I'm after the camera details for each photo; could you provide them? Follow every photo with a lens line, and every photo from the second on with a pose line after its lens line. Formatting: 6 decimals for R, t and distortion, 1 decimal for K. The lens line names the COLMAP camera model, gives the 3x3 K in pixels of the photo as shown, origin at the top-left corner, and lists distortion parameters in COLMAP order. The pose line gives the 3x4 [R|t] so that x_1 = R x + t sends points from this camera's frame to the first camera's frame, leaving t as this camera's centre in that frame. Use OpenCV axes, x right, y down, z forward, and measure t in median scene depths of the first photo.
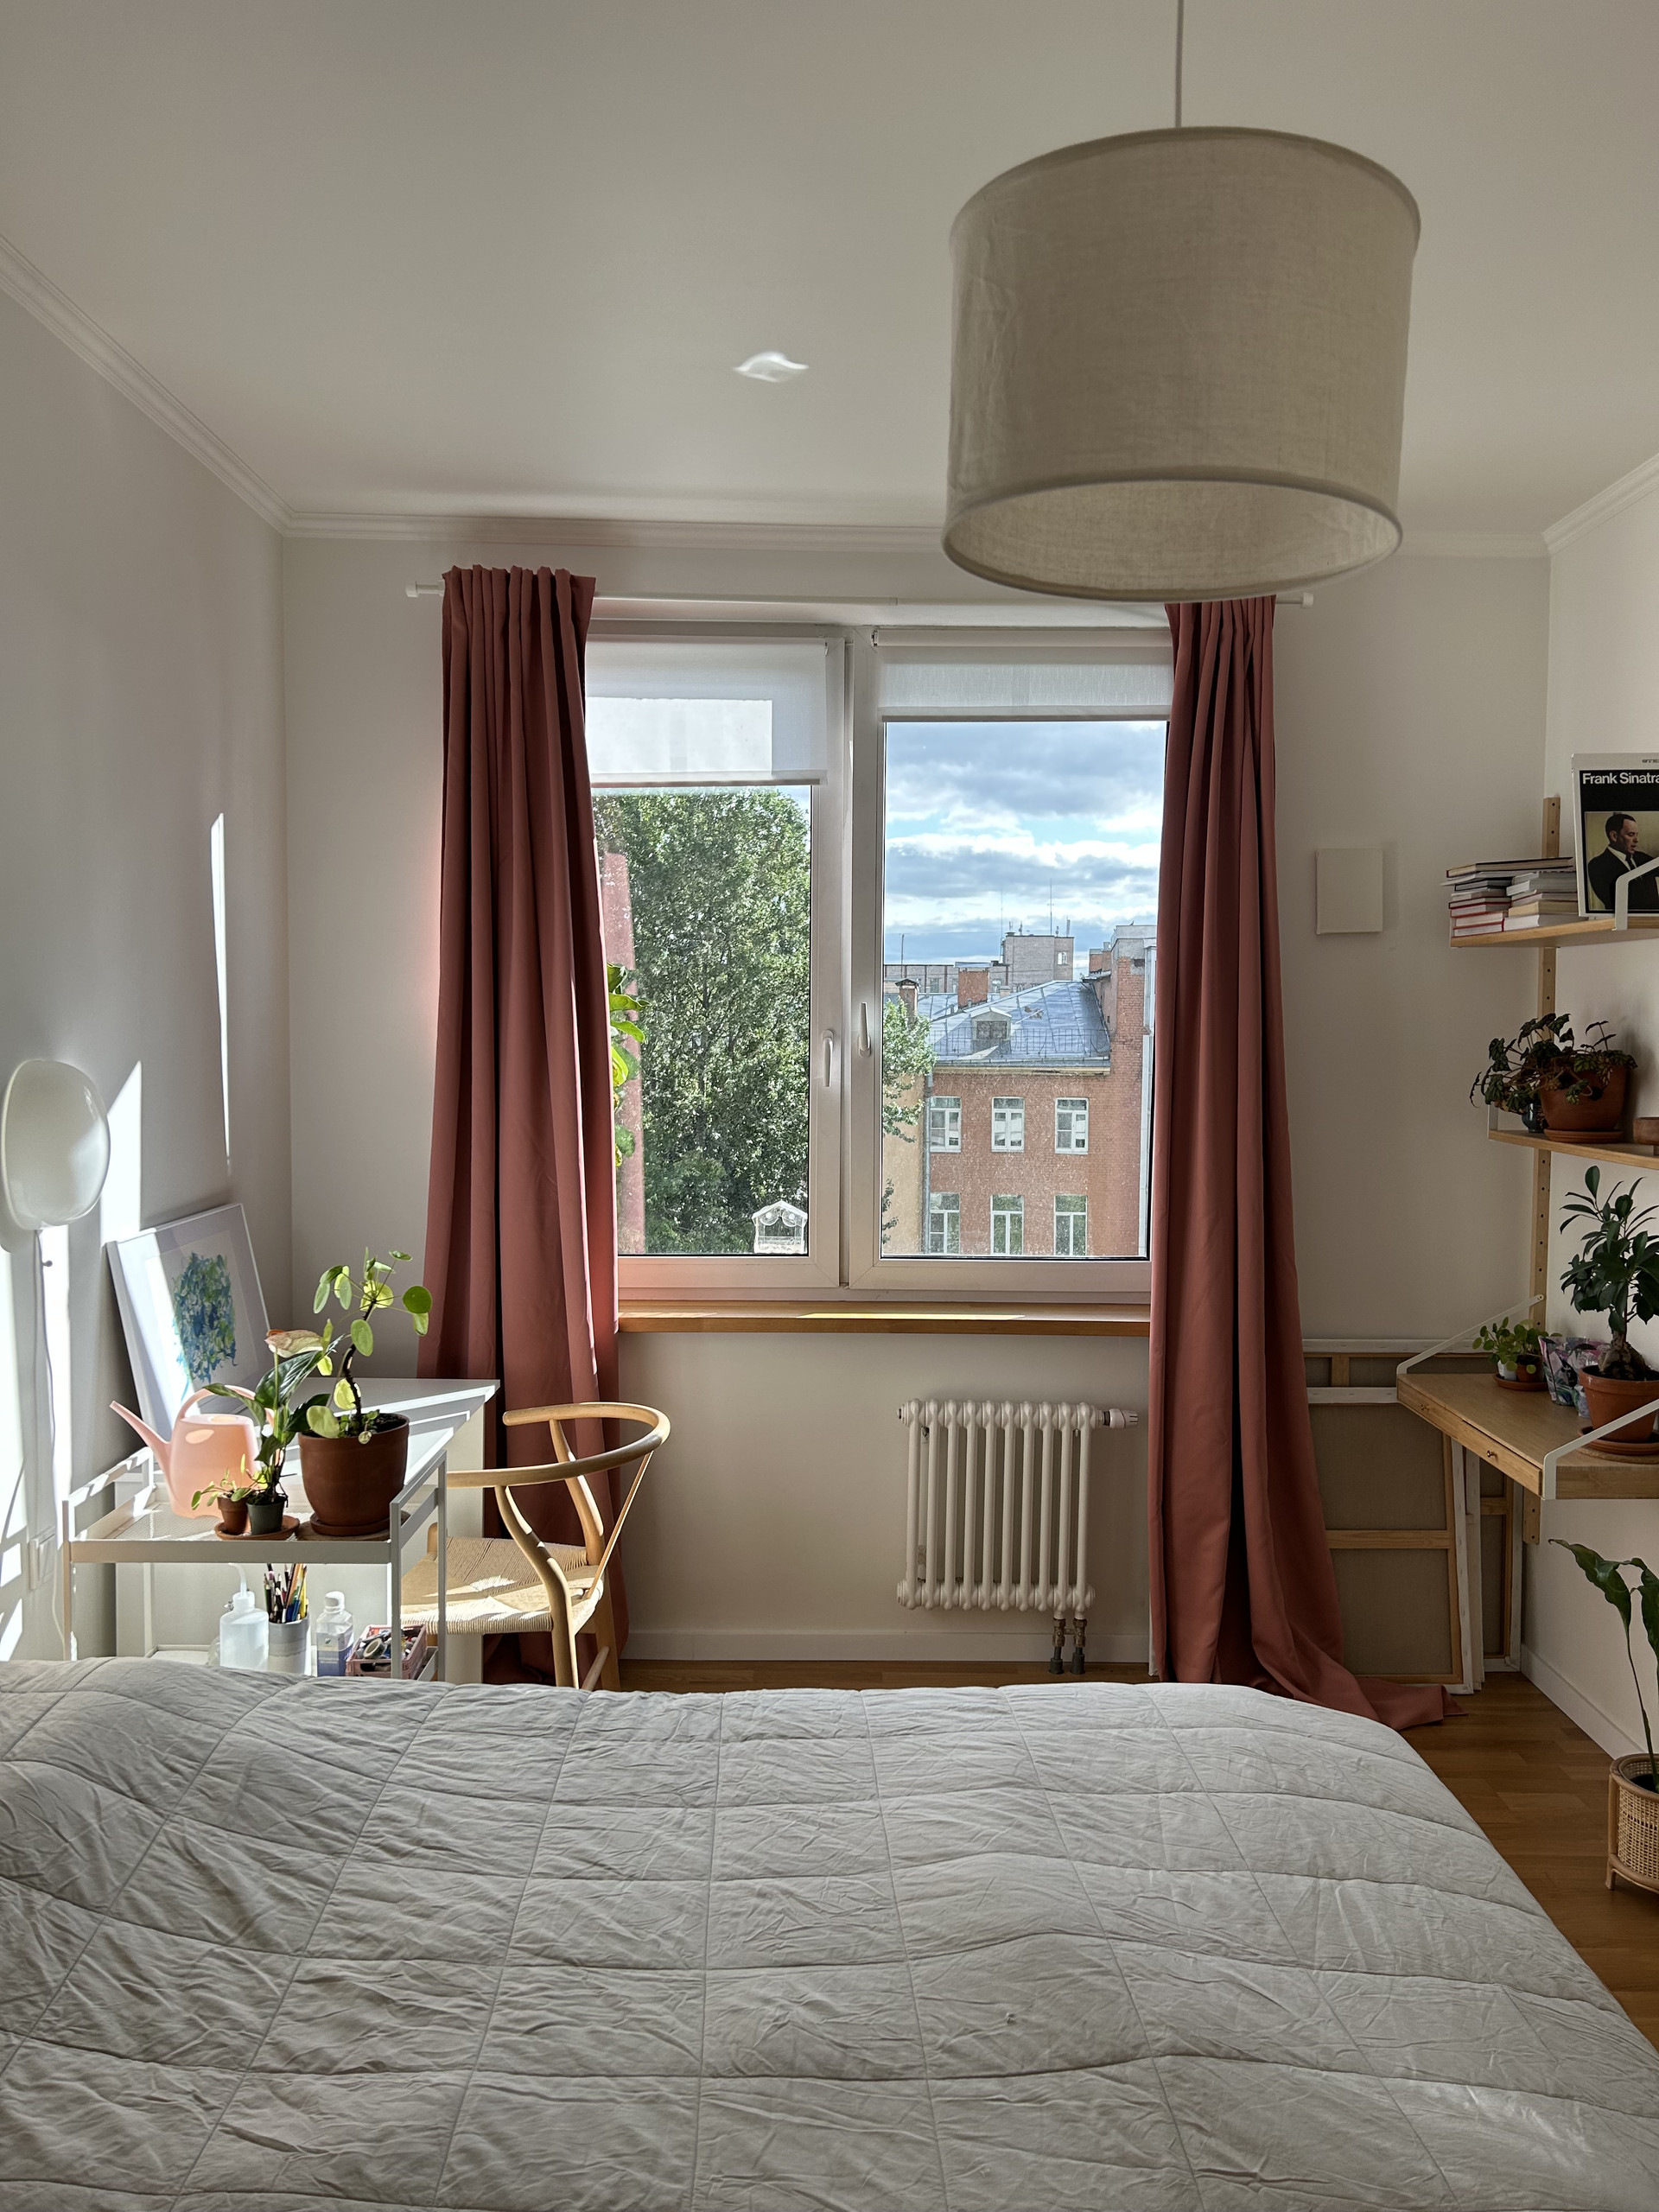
lens RADIAL K [[1639.6, 0, 831.5], [0, 1639.6, 1099.7], [0, 0, 1]] dist [0.005429, -0.019526]
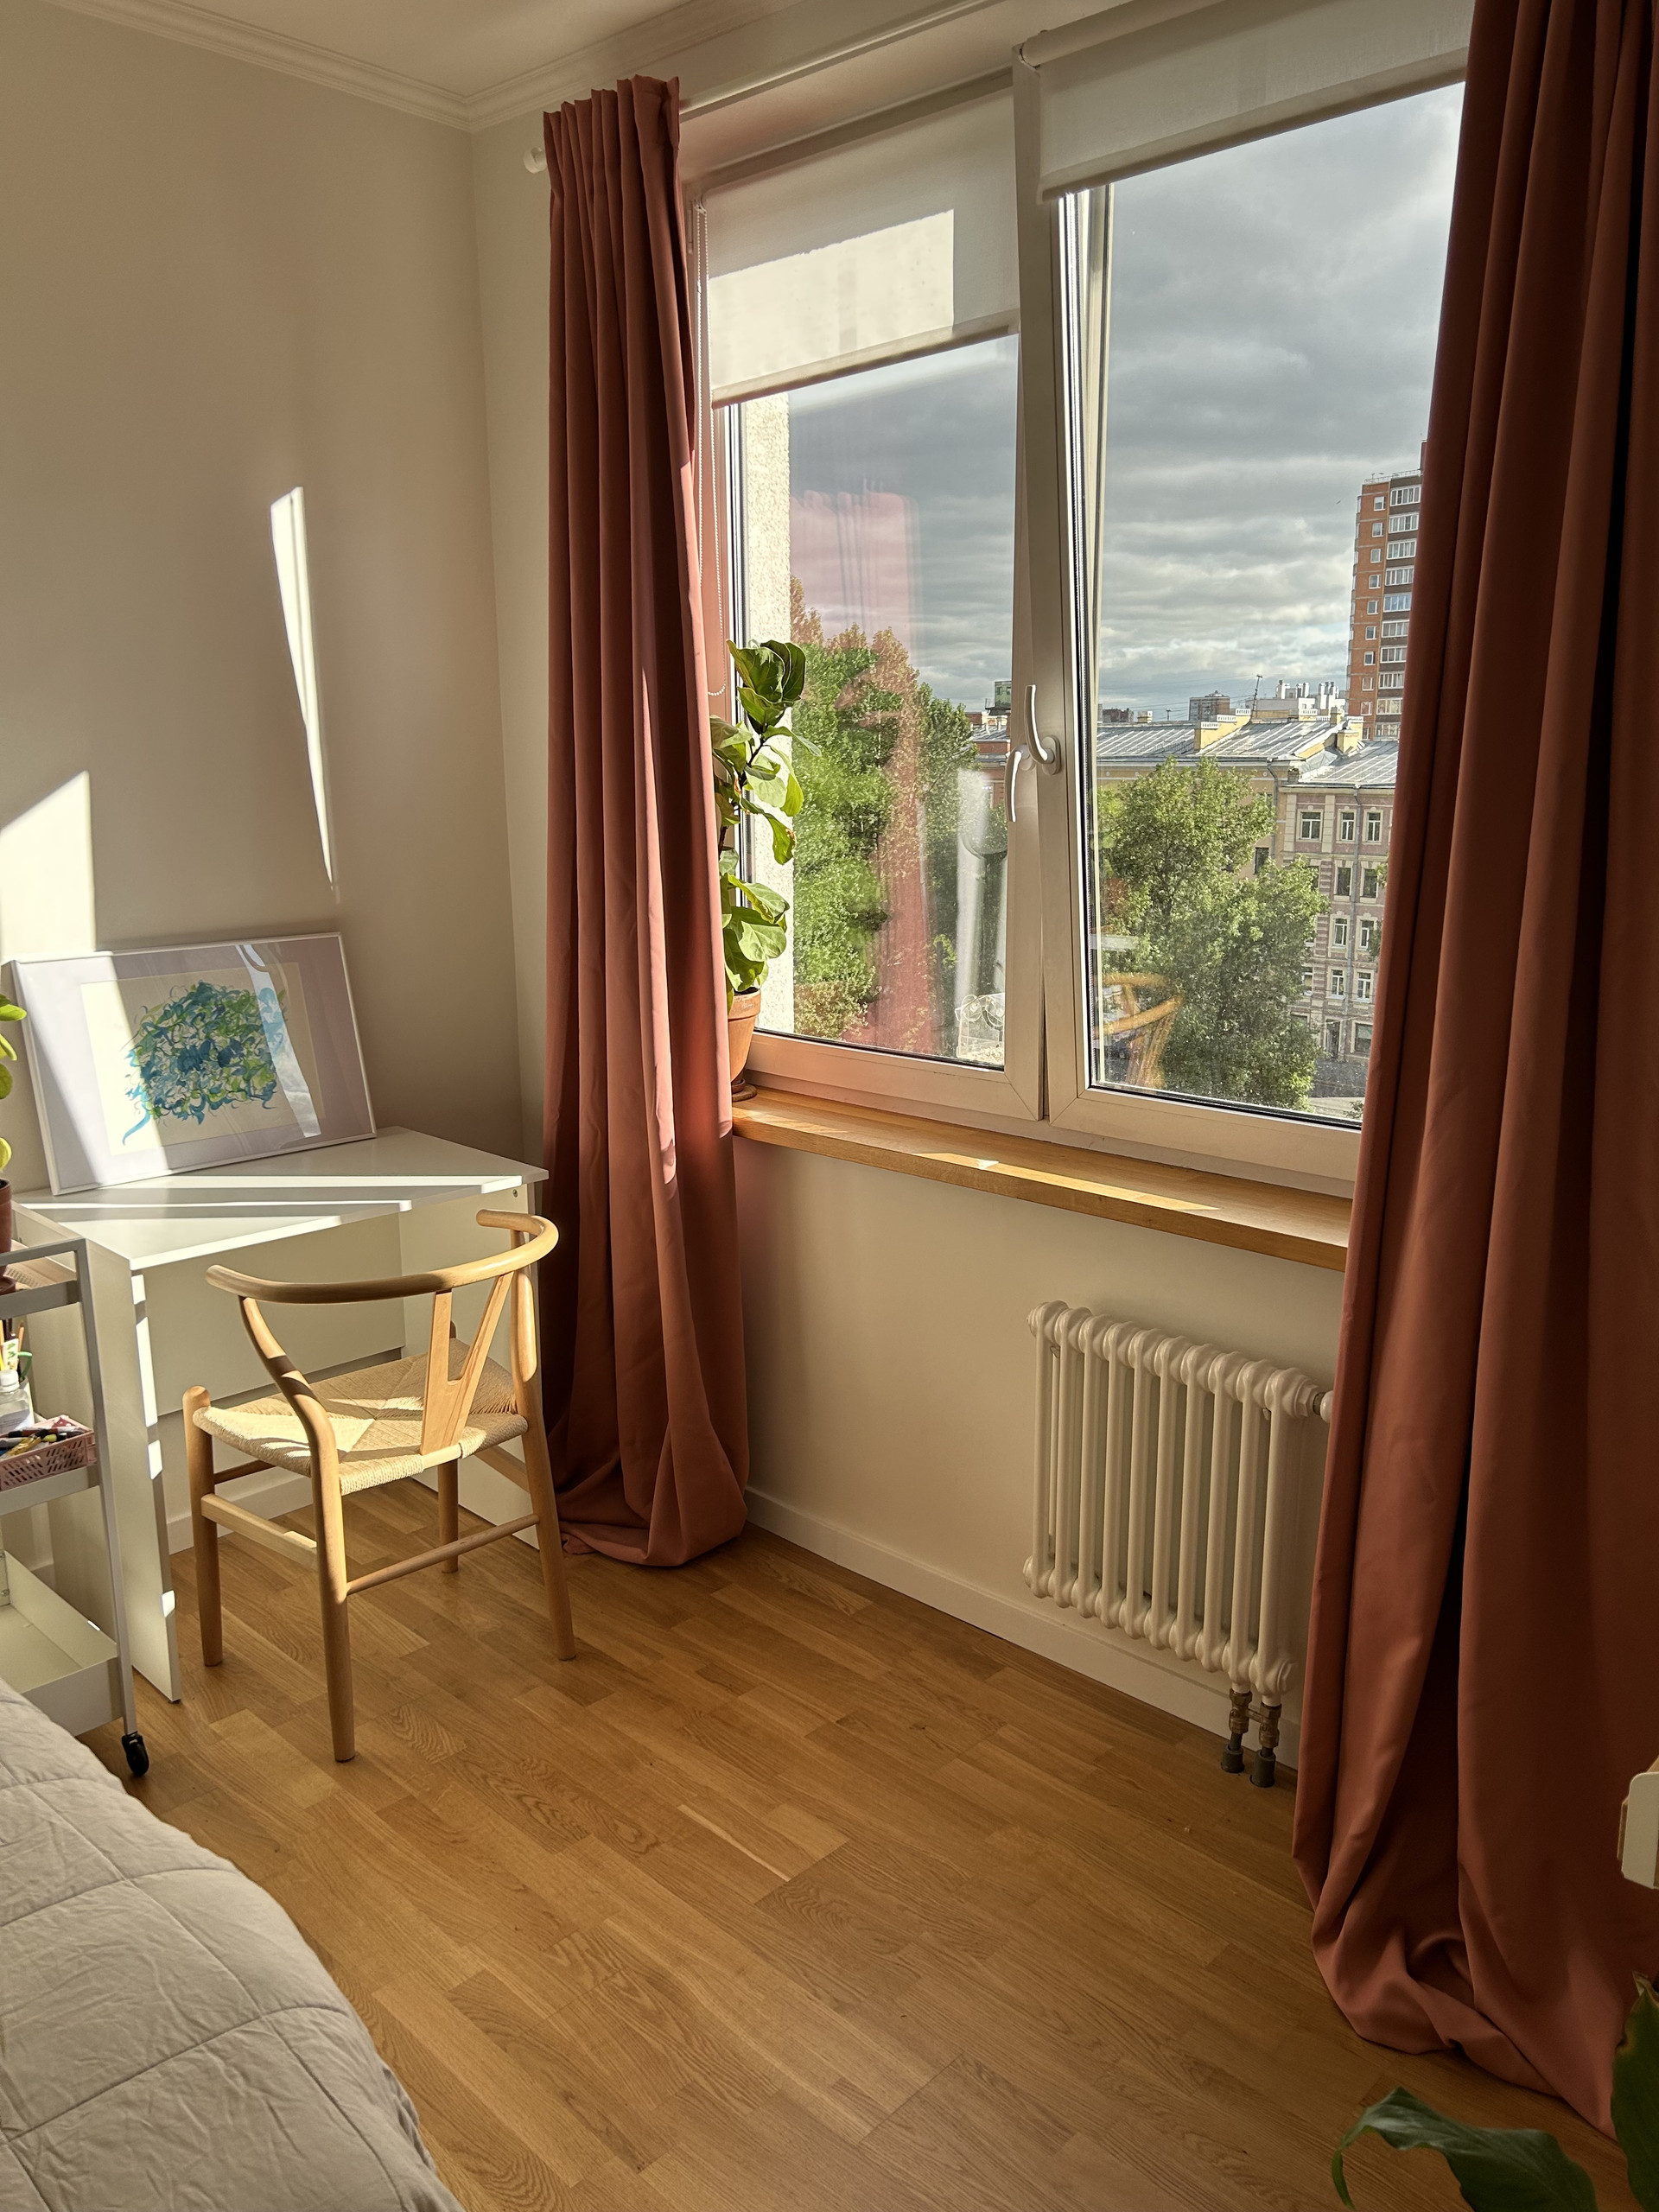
lens RADIAL K [[1639.6, 0, 832.4], [0, 1639.6, 1123.2], [0, 0, 1]] dist [0.005429, -0.019526]
pose [[0.727461, 0.141047, -0.671495, 0.439645], [-0.027850, 0.983907, 0.176497, -0.001982], [0.685583, -0.109694, 0.719683, 0.493505]]
